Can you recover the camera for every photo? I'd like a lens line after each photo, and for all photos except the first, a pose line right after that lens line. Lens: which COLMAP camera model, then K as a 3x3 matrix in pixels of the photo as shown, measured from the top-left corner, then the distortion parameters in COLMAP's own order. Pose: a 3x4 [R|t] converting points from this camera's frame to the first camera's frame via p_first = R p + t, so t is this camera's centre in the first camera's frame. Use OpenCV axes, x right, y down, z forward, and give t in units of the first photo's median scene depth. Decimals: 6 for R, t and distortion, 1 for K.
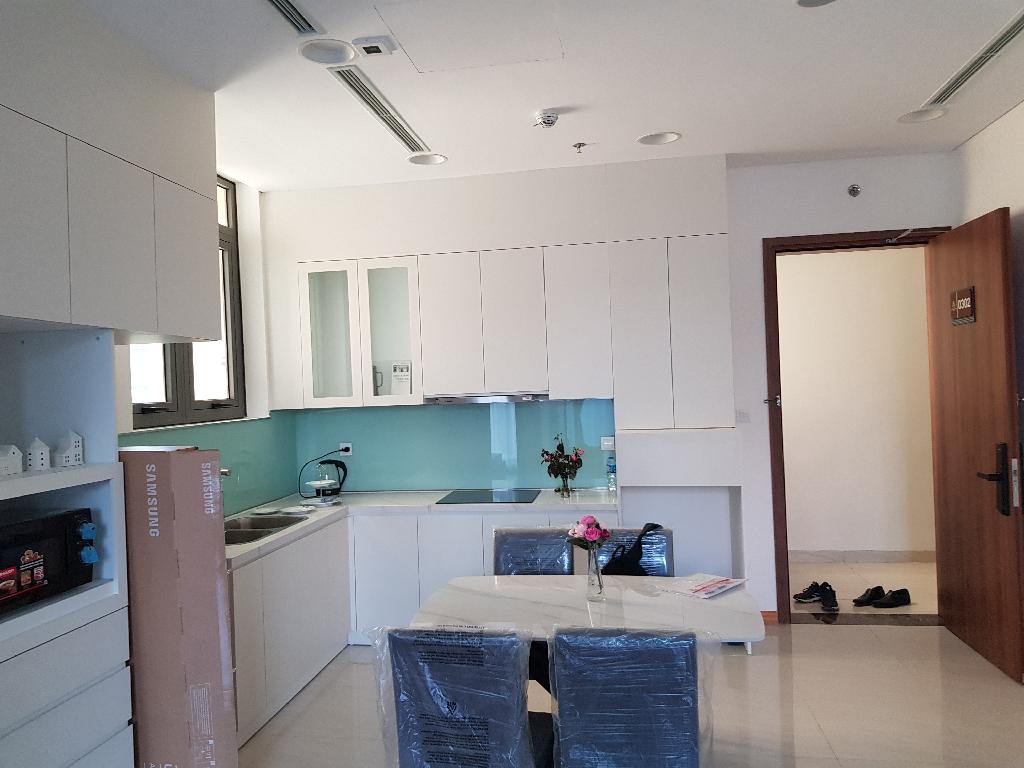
lens RADIAL K [[790.0, 0, 482.3], [0, 790.0, 383.9], [0, 0, 1]] dist [0.212853, -0.405478]
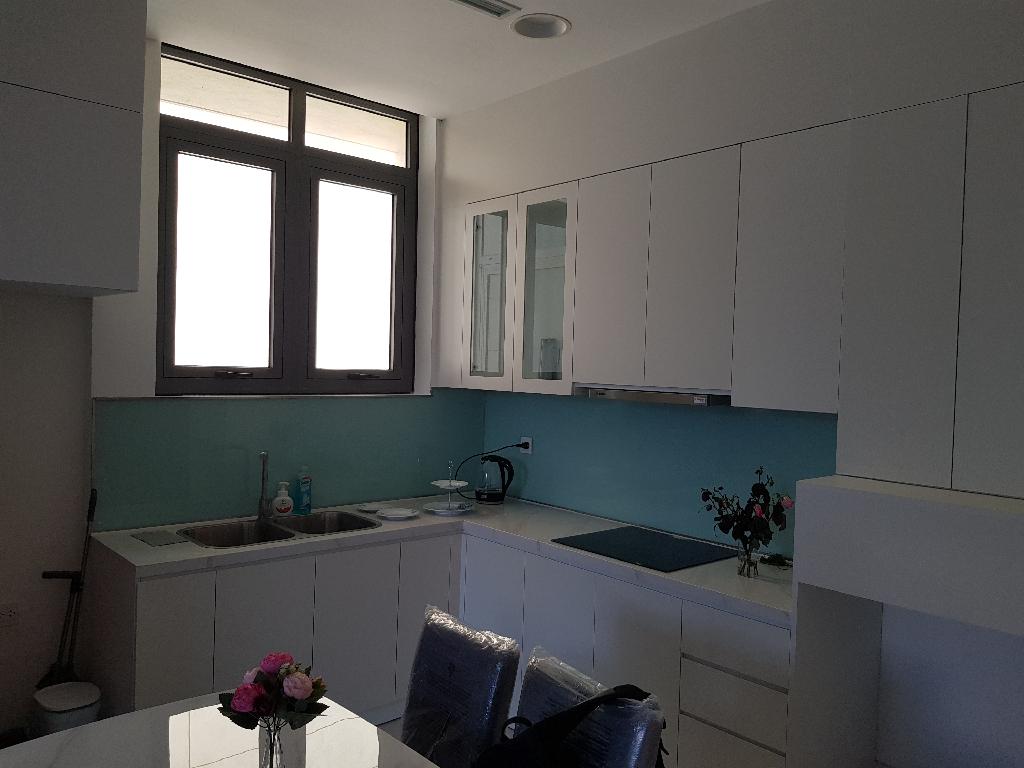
lens RADIAL K [[790.0, 0, 482.3], [0, 790.0, 383.9], [0, 0, 1]] dist [0.212853, -0.405478]
pose [[0.745472, 0.074617, -0.662347, 0.322775], [-0.054762, 0.997211, 0.050706, -0.015136], [0.664283, -0.001528, 0.747479, 0.418623]]
